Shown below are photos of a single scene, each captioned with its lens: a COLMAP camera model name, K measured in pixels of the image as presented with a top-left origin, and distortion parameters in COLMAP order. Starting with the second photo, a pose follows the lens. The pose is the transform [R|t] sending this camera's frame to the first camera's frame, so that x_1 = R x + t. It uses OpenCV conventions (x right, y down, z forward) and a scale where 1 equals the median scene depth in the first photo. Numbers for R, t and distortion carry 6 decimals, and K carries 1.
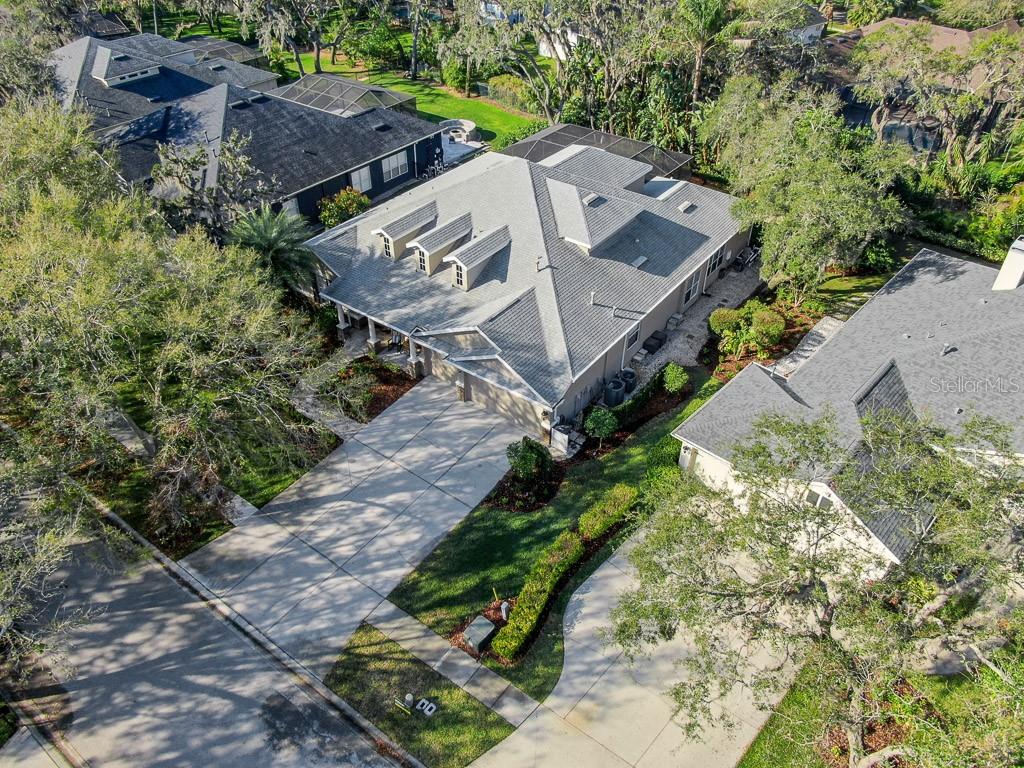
lens RADIAL K [[724.9, 0, 512.0], [0, 724.9, 384.0], [0, 0, 1]] dist [-0.000335, -0.000314]
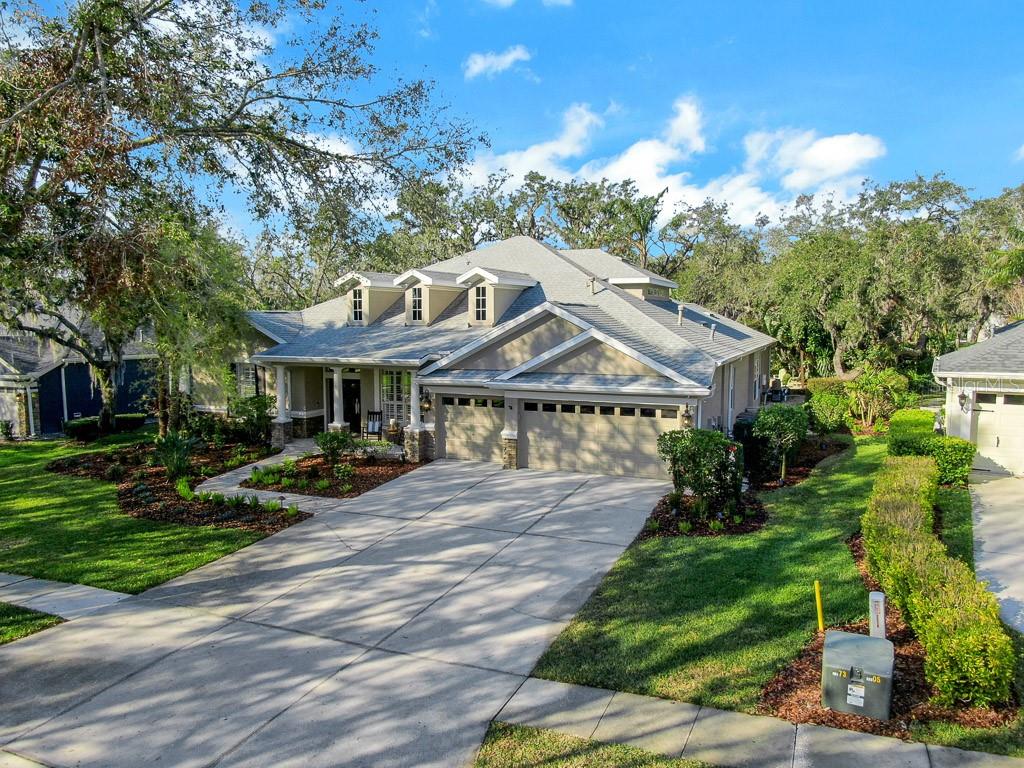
lens RADIAL K [[724.9, 0, 512.0], [0, 724.9, 384.0], [0, 0, 1]] dist [-0.000335, -0.000314]
pose [[0.975457, -0.024158, 0.218859, -0.237768], [0.140839, 0.832499, -0.535827, 0.336727], [-0.169255, 0.553500, 0.815469, 0.577794]]
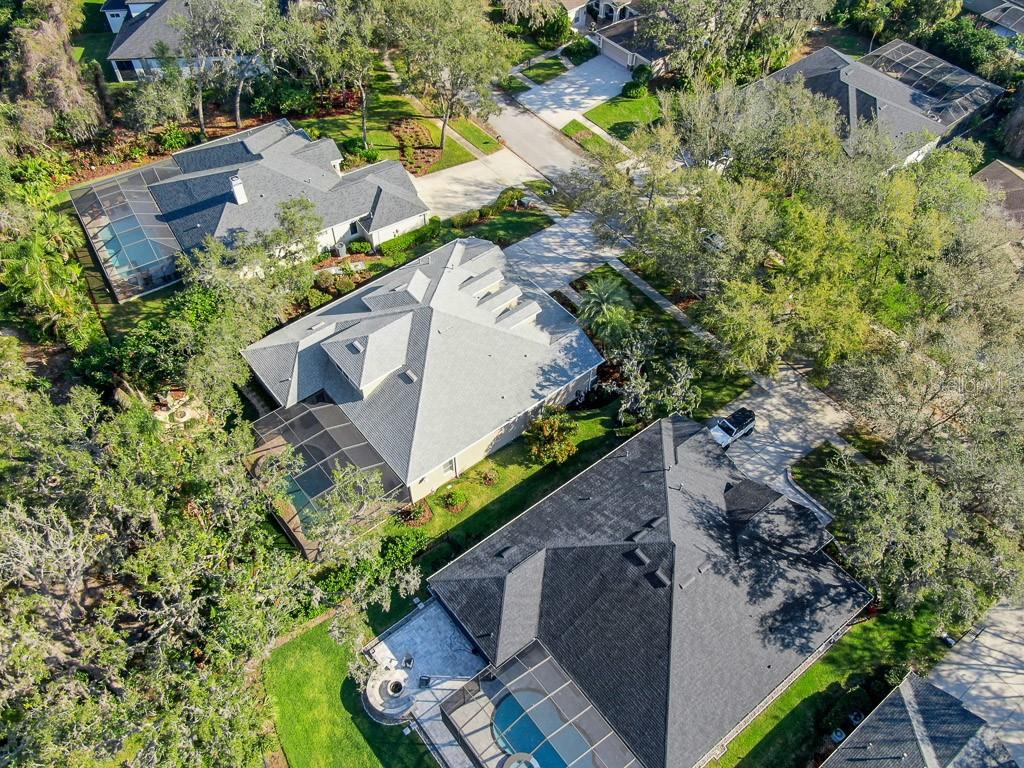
lens RADIAL K [[841.6, 0, 512.0], [0, 841.6, 384.0], [0, 0, 1]] dist [0.001078, -0.000104]
pose [[-0.968263, -0.192918, 0.158898, -0.565618], [0.156734, 0.026531, 0.987284, -2.527534], [-0.194681, 0.980856, 0.004548, 1.465256]]
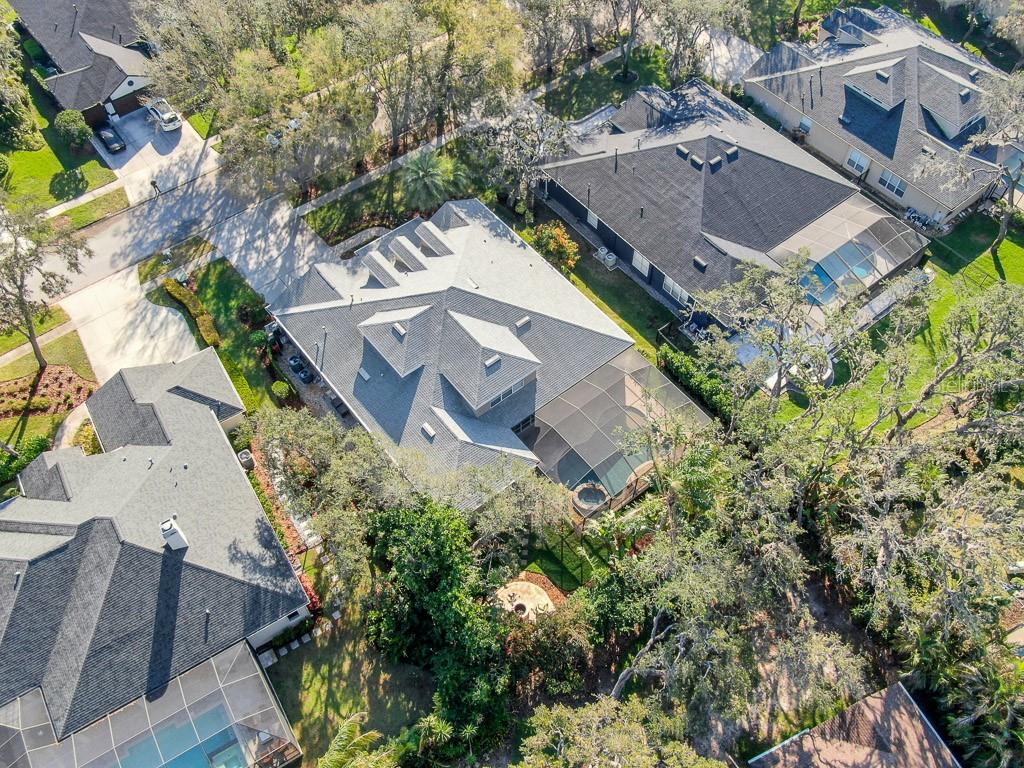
lens RADIAL K [[871.4, 0, 512.0], [0, 871.4, 384.0], [0, 0, 1]] dist [0.005348, -0.000309]
pose [[-0.252756, 0.801568, -0.541851, 1.265067], [-0.599912, 0.309547, 0.737757, -1.926833], [0.759091, 0.511536, 0.402630, 0.729700]]
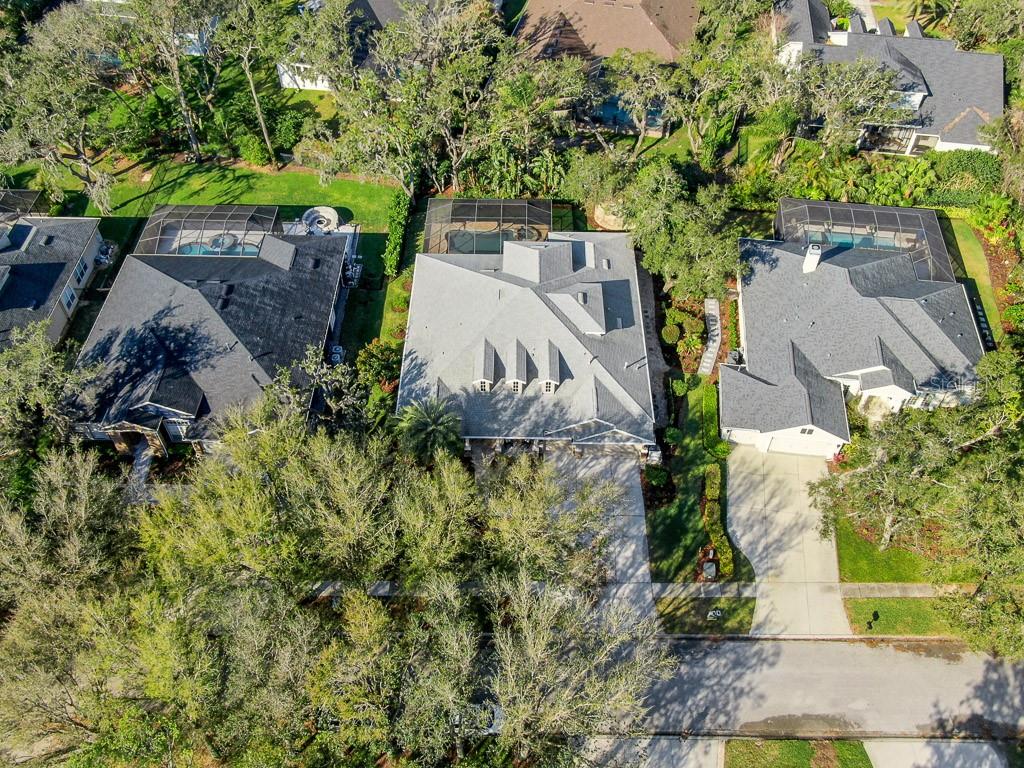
lens RADIAL K [[871.4, 0, 512.0], [0, 871.4, 384.0], [0, 0, 1]] dist [0.005348, -0.000309]
pose [[0.809936, -0.438833, 0.389138, -1.003742], [0.364217, 0.896358, 0.252761, -0.770166], [-0.459727, -0.062990, 0.885823, -0.694007]]
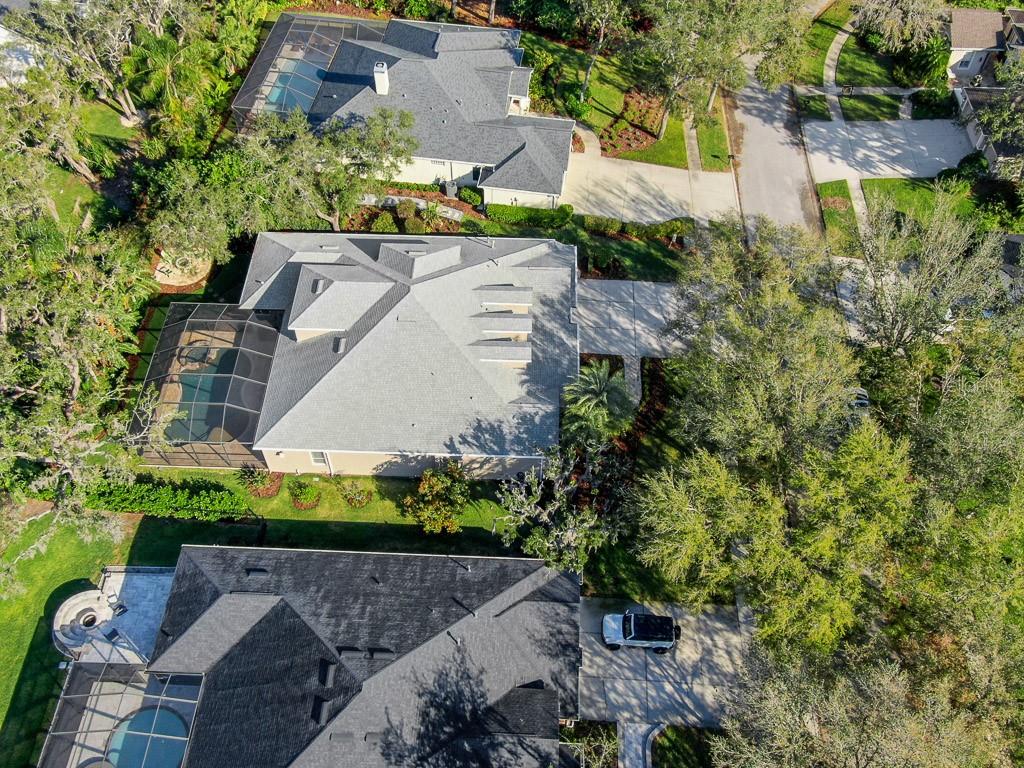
lens RADIAL K [[960.0, 0, 512.0], [0, 960.0, 384.0], [0, 0, 1]] dist [0.003518, 0.008487]
pose [[-0.571374, -0.652626, 0.497605, -1.276155], [0.513123, 0.189114, 0.837222, -2.000769], [-0.640497, 0.733699, 0.226823, 0.857817]]
